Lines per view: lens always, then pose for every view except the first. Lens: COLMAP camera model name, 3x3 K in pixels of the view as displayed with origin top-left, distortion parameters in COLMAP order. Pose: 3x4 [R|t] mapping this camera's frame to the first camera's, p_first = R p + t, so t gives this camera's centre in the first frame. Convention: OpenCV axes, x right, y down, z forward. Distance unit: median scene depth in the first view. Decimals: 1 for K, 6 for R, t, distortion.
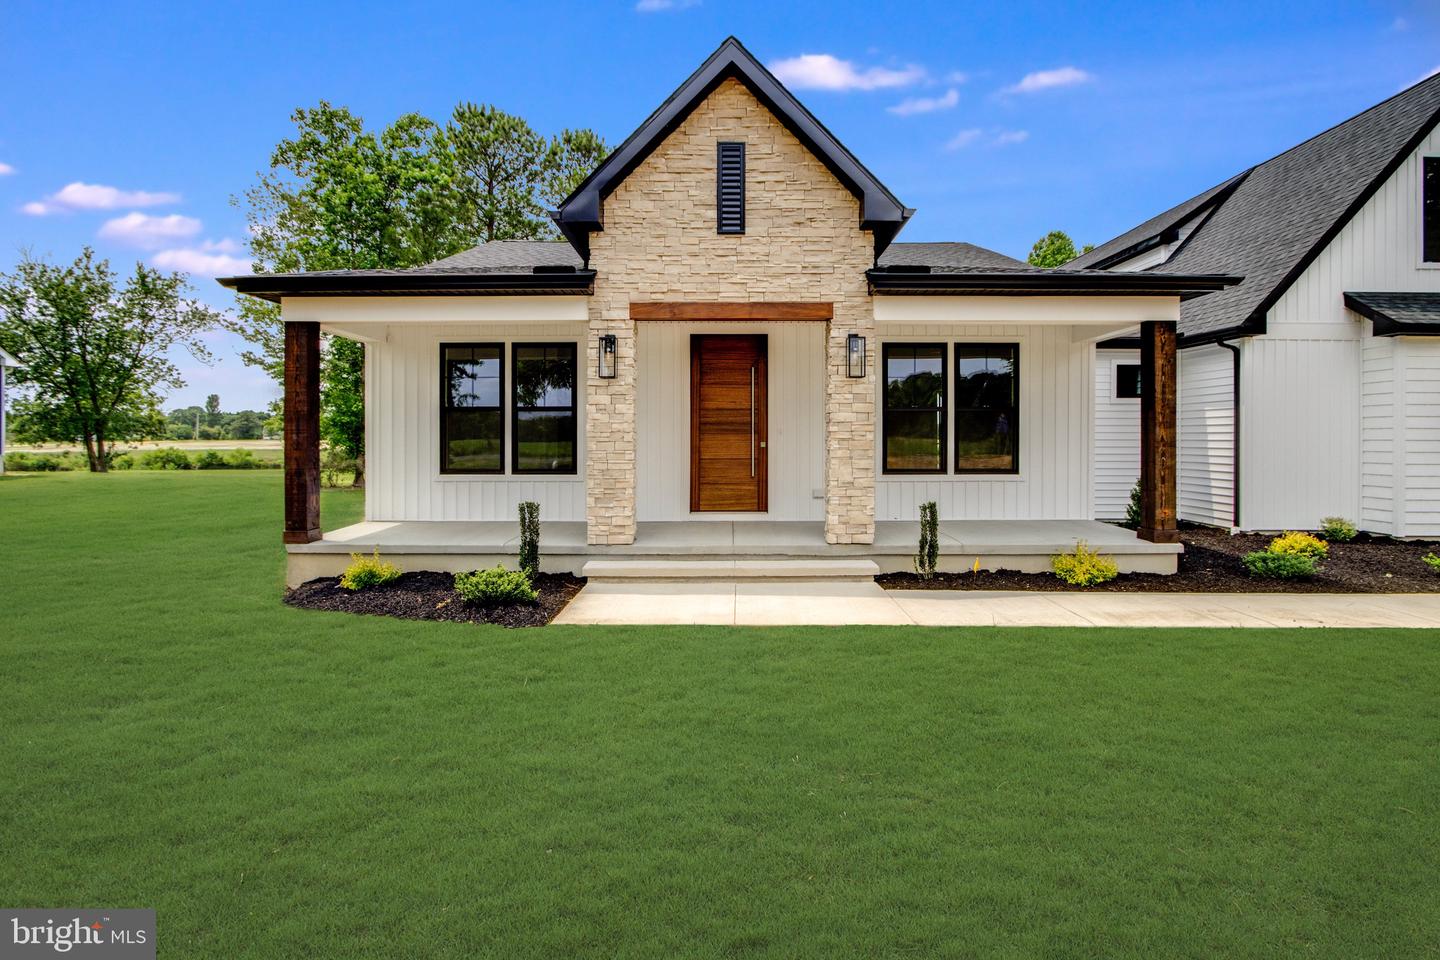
lens RADIAL K [[679.0, 0, 725.0], [0, 679.0, 438.6], [0, 0, 1]] dist [-0.018369, 0.000084]
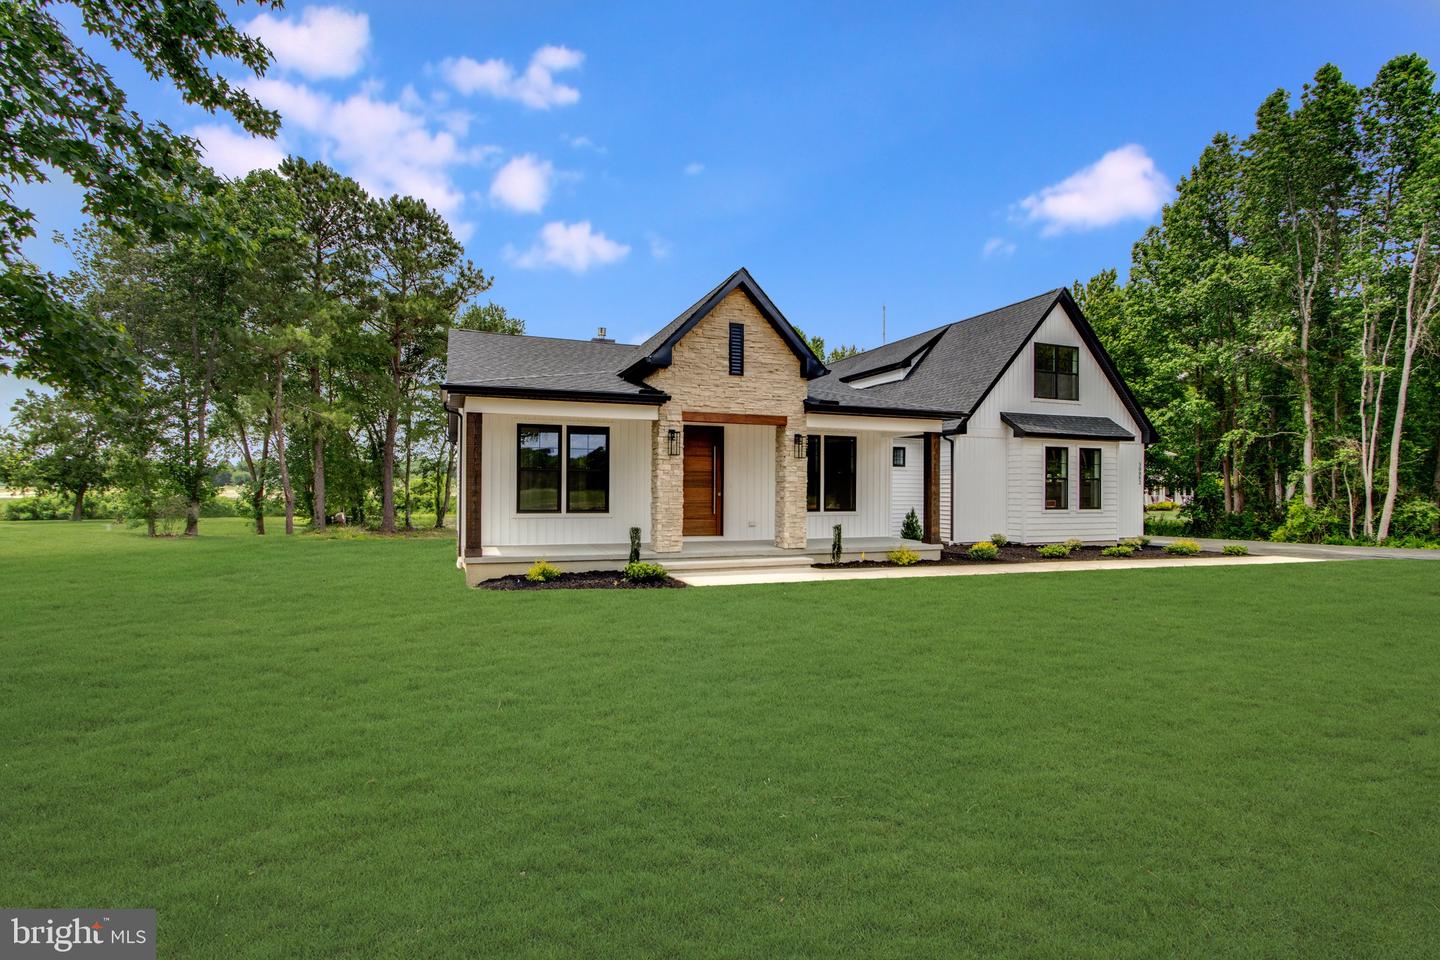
lens RADIAL K [[670.3, 0, 699.0], [0, 670.3, 479.5], [0, 0, 1]] dist [-0.016688, 0.000774]
pose [[0.936006, 0.010465, 0.351829, -0.686092], [-0.006396, 0.999899, -0.012727, -0.006047], [-0.351927, 0.009662, 0.935978, -0.593707]]
